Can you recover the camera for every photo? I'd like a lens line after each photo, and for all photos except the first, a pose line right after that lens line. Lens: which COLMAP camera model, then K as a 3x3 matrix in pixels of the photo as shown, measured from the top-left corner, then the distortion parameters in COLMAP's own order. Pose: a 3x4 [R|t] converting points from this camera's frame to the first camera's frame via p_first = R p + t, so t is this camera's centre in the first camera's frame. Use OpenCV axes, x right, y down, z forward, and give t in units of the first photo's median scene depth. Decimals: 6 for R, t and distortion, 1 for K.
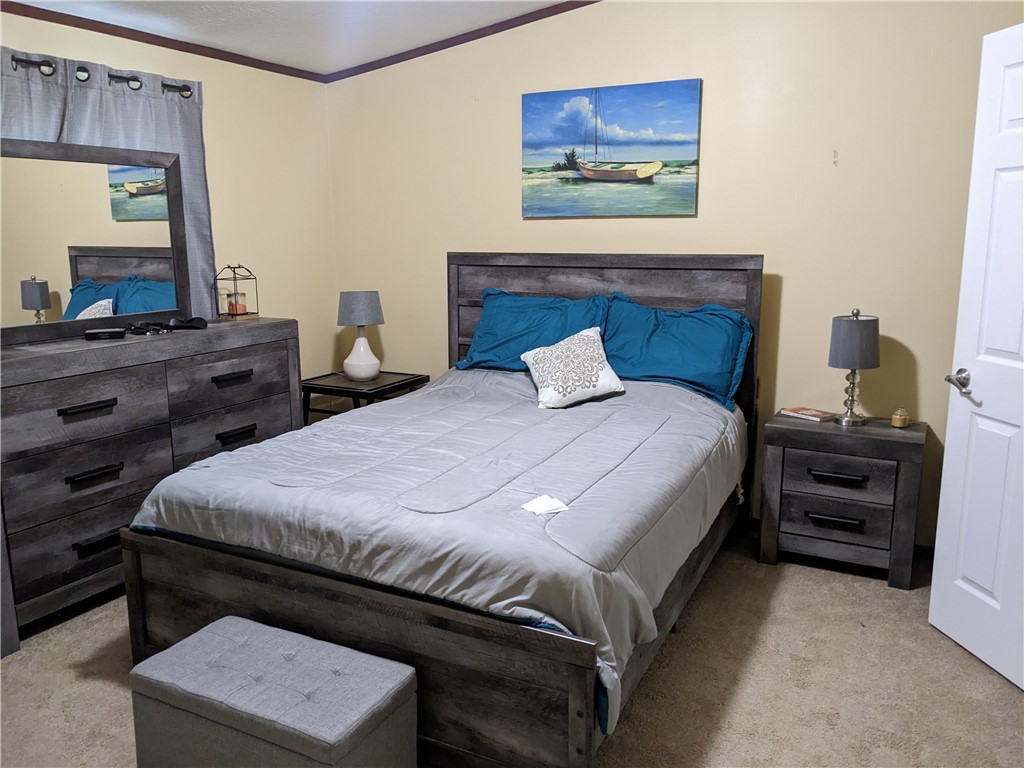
lens RADIAL K [[808.5, 0, 509.6], [0, 808.5, 384.1], [0, 0, 1]] dist [0.061926, -0.048910]
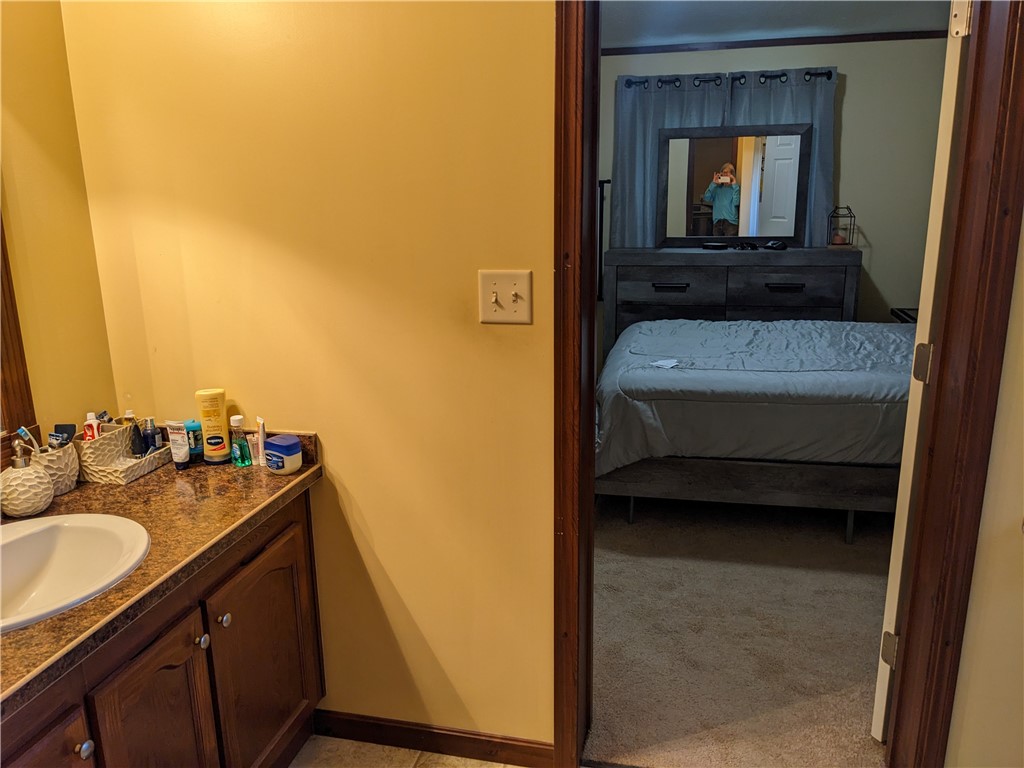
lens RADIAL K [[808.5, 0, 510.2], [0, 808.5, 386.2], [0, 0, 1]] dist [0.061926, -0.048910]
pose [[0.234864, 0.230086, -0.944404, 0.945721], [-0.166235, 0.966775, 0.194196, -0.037467], [0.957708, 0.111383, 0.265309, 0.207748]]
